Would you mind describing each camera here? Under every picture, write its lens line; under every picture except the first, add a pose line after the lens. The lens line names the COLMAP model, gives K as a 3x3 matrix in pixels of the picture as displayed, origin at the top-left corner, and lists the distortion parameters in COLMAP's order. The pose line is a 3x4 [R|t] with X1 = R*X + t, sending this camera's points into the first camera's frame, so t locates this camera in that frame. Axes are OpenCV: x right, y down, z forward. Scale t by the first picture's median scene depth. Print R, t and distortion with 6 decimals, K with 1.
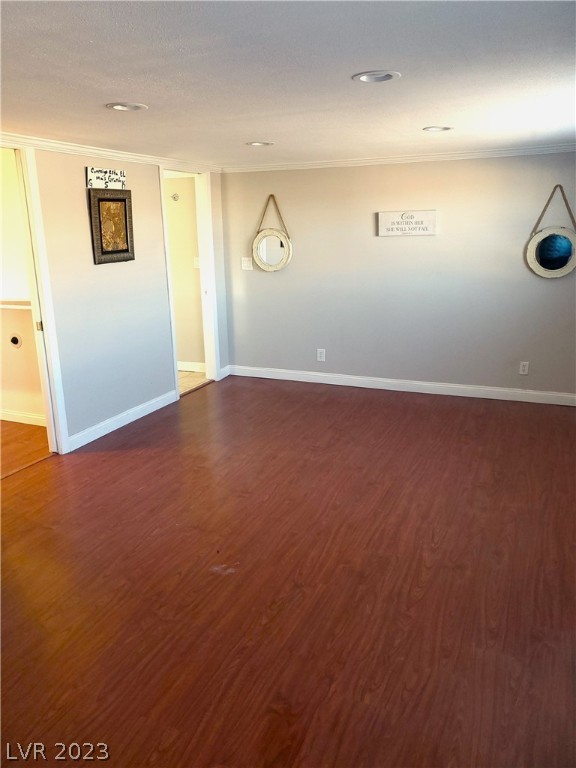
lens RADIAL K [[599.7, 0, 288.0], [0, 599.7, 384.0], [0, 0, 1]] dist [0.009434, -0.000060]
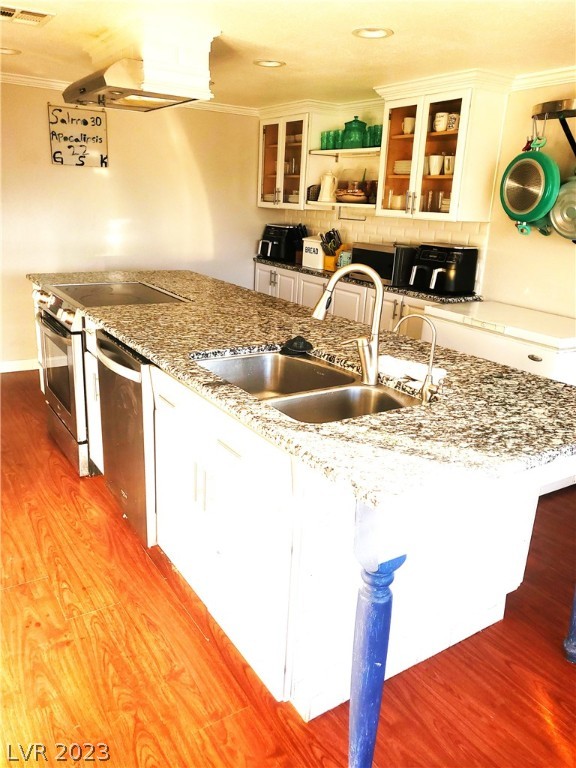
lens RADIAL K [[599.7, 0, 288.0], [0, 599.7, 384.0], [0, 0, 1]] dist [0.009434, -0.000060]
pose [[-0.560517, 0.248889, -0.789858, 0.582709], [-0.236786, 0.865786, 0.440848, -0.326431], [0.793570, 0.434130, -0.426354, 1.329259]]
